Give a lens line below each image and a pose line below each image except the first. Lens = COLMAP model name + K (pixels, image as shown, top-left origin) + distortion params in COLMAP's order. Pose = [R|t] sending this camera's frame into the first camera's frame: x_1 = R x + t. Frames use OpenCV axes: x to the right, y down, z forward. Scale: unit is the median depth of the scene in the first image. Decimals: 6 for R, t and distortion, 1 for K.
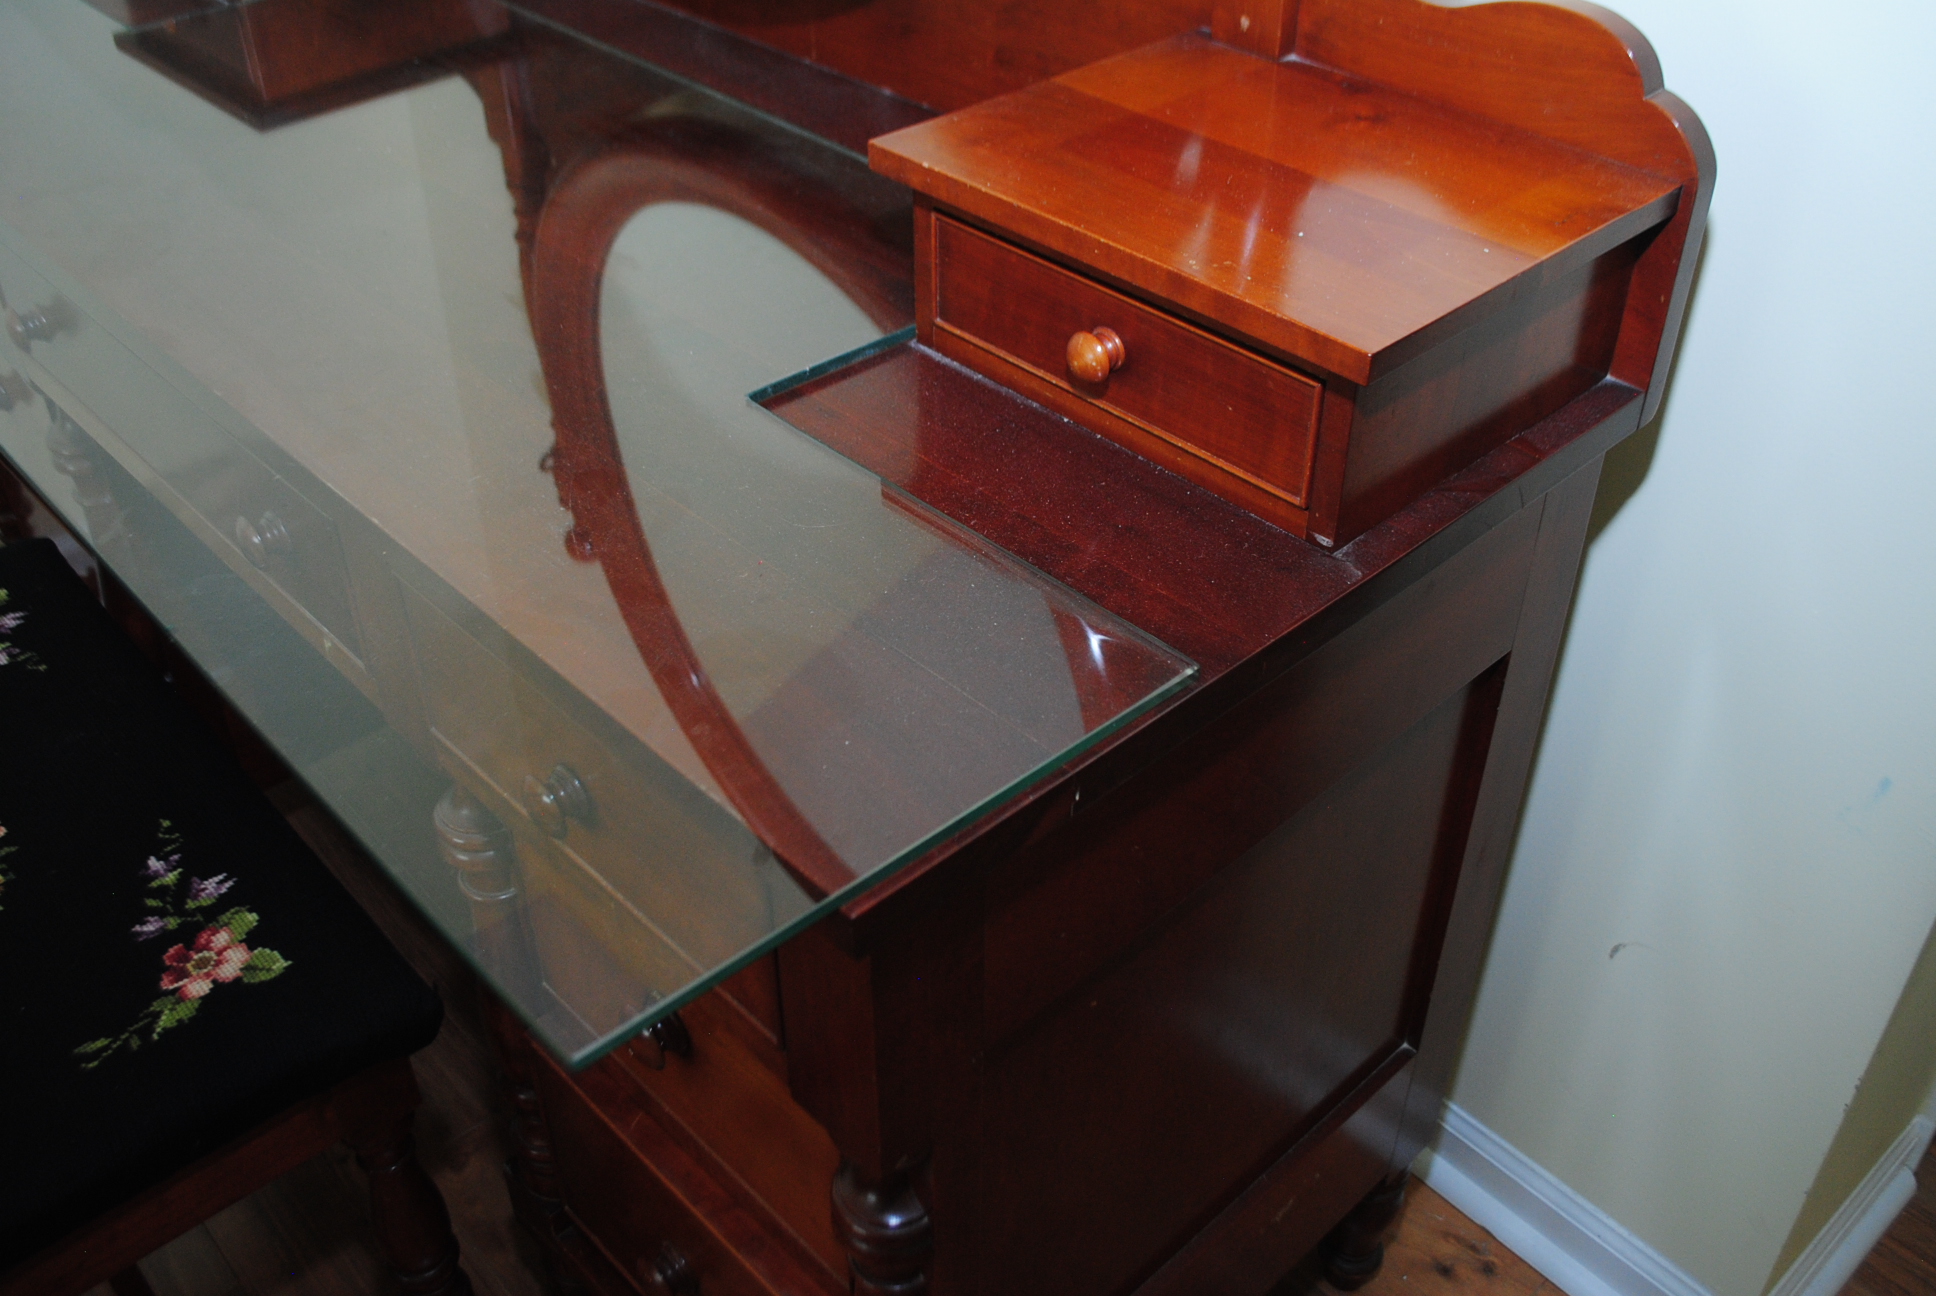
lens RADIAL K [[1803.2, 0, 974.1], [0, 1803.2, 627.2], [0, 0, 1]] dist [-0.070695, -0.000755]
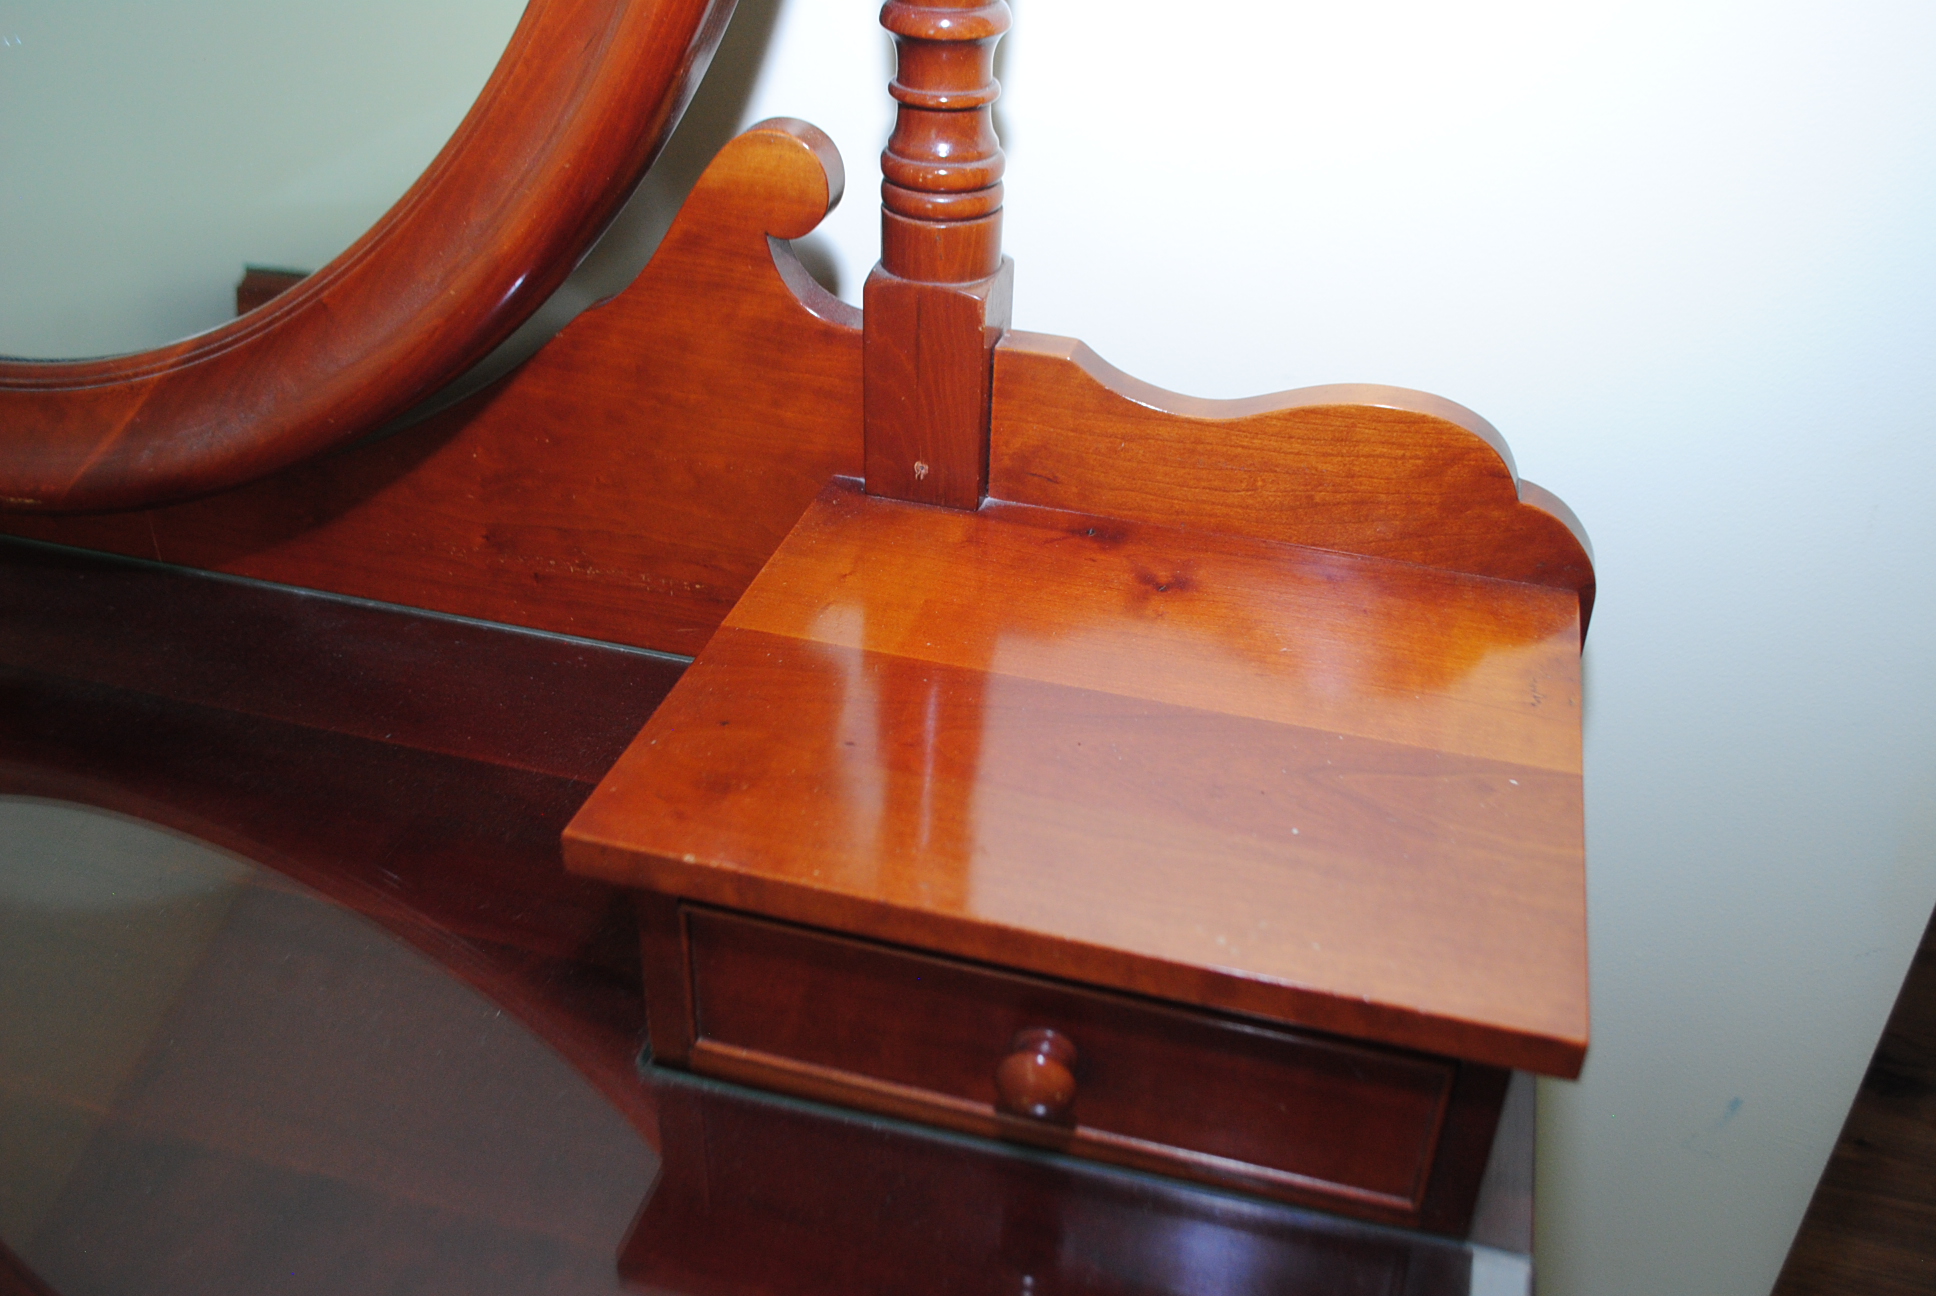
lens RADIAL K [[1803.2, 0, 974.1], [0, 1803.2, 627.2], [0, 0, 1]] dist [-0.070695, -0.000755]
pose [[0.857375, -0.250135, 0.449823, -0.177369], [0.285338, 0.958365, -0.010941, -0.262572], [-0.428357, 0.137732, 0.893051, 0.340985]]
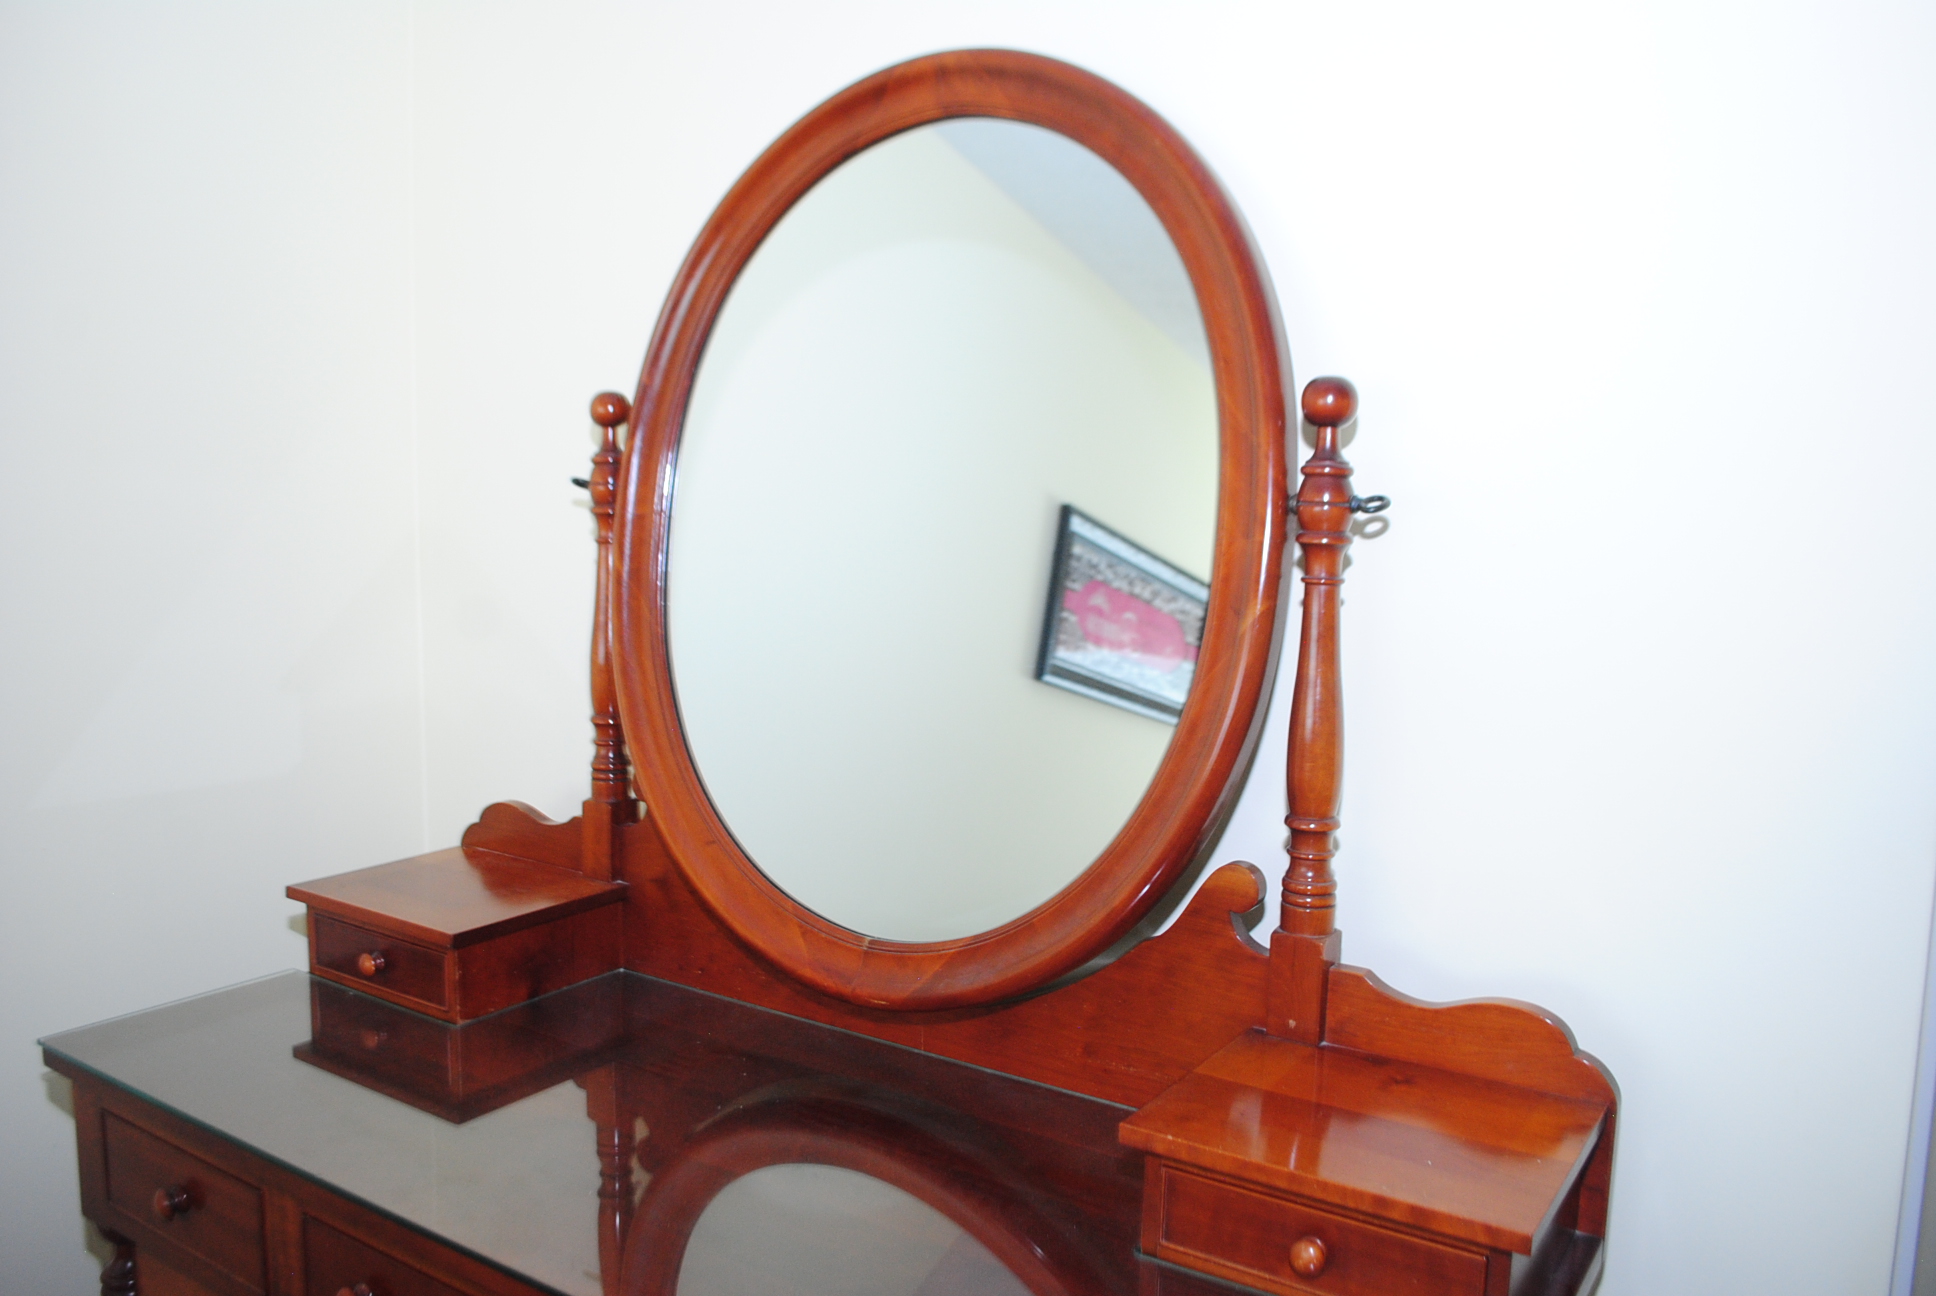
lens RADIAL K [[1527.1, 0, 968.0], [0, 1527.1, 648.0], [0, 0, 1]] dist [-0.084463, 0.001344]
pose [[0.974712, -0.004108, 0.223426, -0.420322], [0.115787, 0.864432, -0.489234, -0.007129], [-0.191126, 0.502732, 0.843049, -0.230147]]
